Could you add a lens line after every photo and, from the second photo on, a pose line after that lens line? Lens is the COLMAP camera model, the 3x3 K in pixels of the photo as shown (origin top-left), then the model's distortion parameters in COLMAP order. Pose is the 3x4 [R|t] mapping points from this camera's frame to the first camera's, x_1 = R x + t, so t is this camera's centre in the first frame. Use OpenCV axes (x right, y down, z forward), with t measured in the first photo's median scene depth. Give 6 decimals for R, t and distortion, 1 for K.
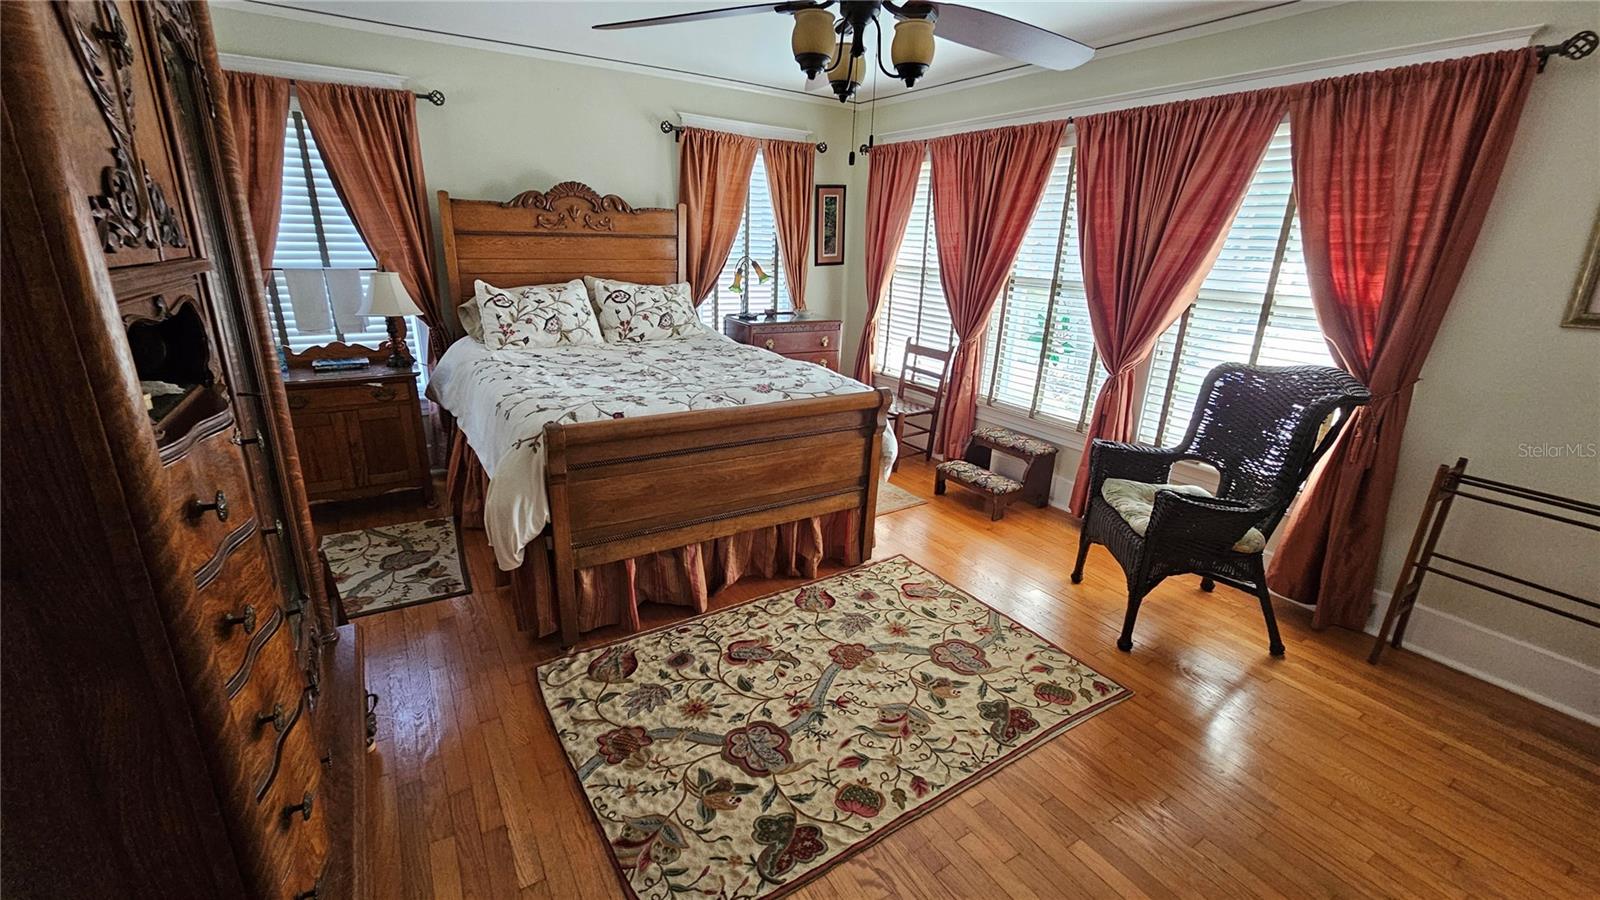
lens RADIAL K [[654.3, 0, 801.0], [0, 654.3, 448.9], [0, 0, 1]] dist [-0.003632, -0.000631]
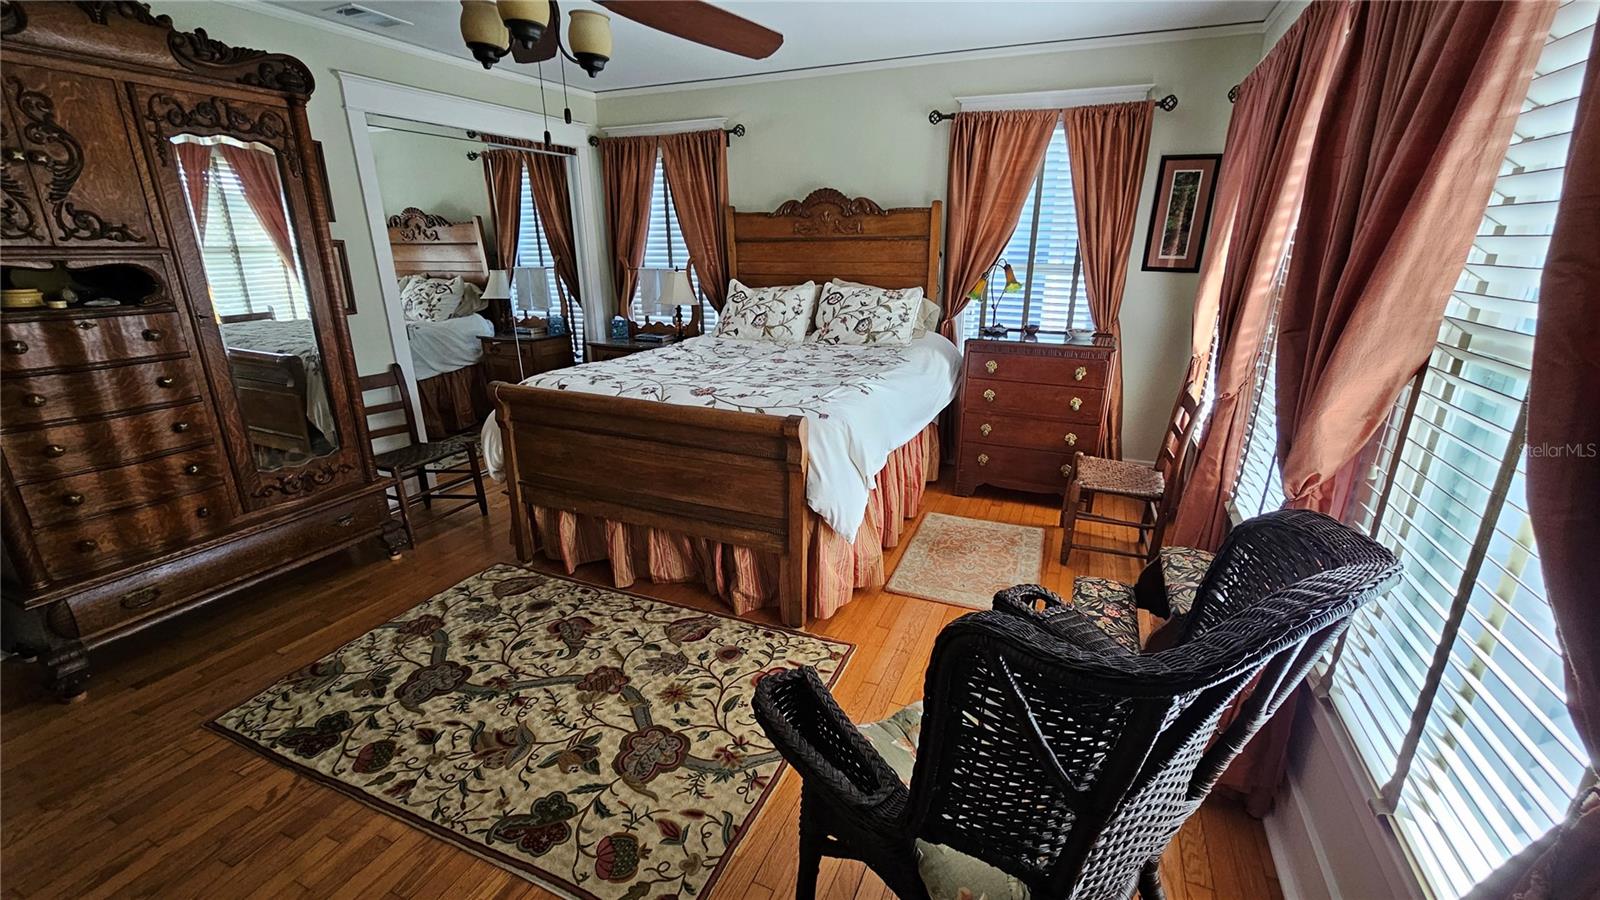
lens RADIAL K [[654.3, 0, 797.7], [0, 654.3, 454.3], [0, 0, 1]] dist [-0.003632, -0.000631]
pose [[0.561937, 0.224910, -0.796017, 0.650884], [-0.236059, 0.965910, 0.106270, -0.113007], [0.792782, 0.128190, 0.595872, 0.458596]]
